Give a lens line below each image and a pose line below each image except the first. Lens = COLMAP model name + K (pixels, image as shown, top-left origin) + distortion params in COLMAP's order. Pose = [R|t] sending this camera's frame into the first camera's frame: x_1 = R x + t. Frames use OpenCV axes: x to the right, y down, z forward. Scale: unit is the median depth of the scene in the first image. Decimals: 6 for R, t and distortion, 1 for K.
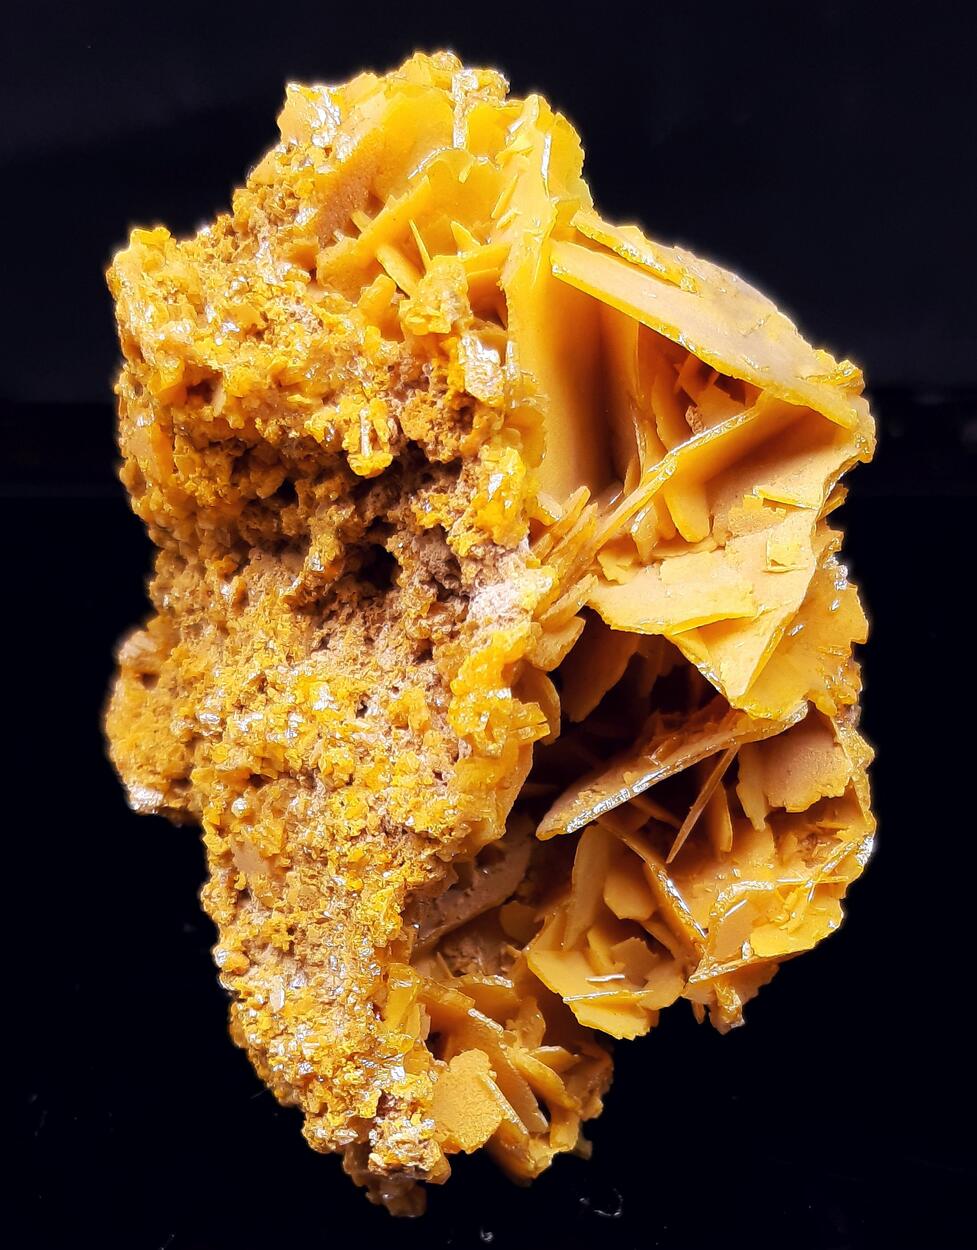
lens RADIAL K [[1036.9, 0, 479.5], [0, 1036.9, 599.2], [0, 0, 1]] dist [-0.015394, -0.003565]
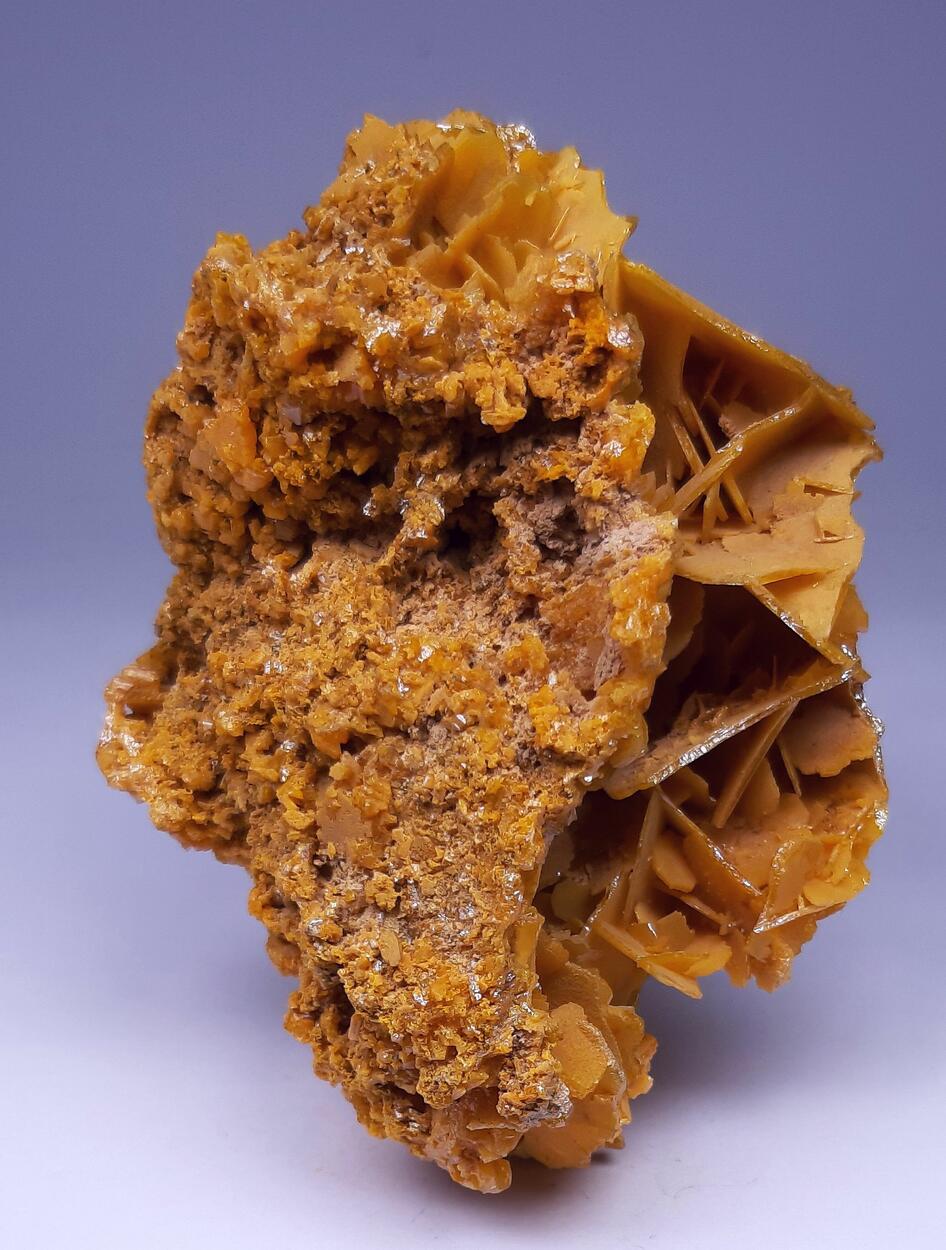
lens RADIAL K [[990.5, 0, 472.9], [0, 990.5, 624.7], [0, 0, 1]] dist [-0.016422, 0.002899]
pose [[0.988314, -0.000517, 0.152432, -0.263938], [0.016126, 0.994738, -0.101177, 0.168468], [-0.151577, 0.102452, 0.983122, 0.010897]]
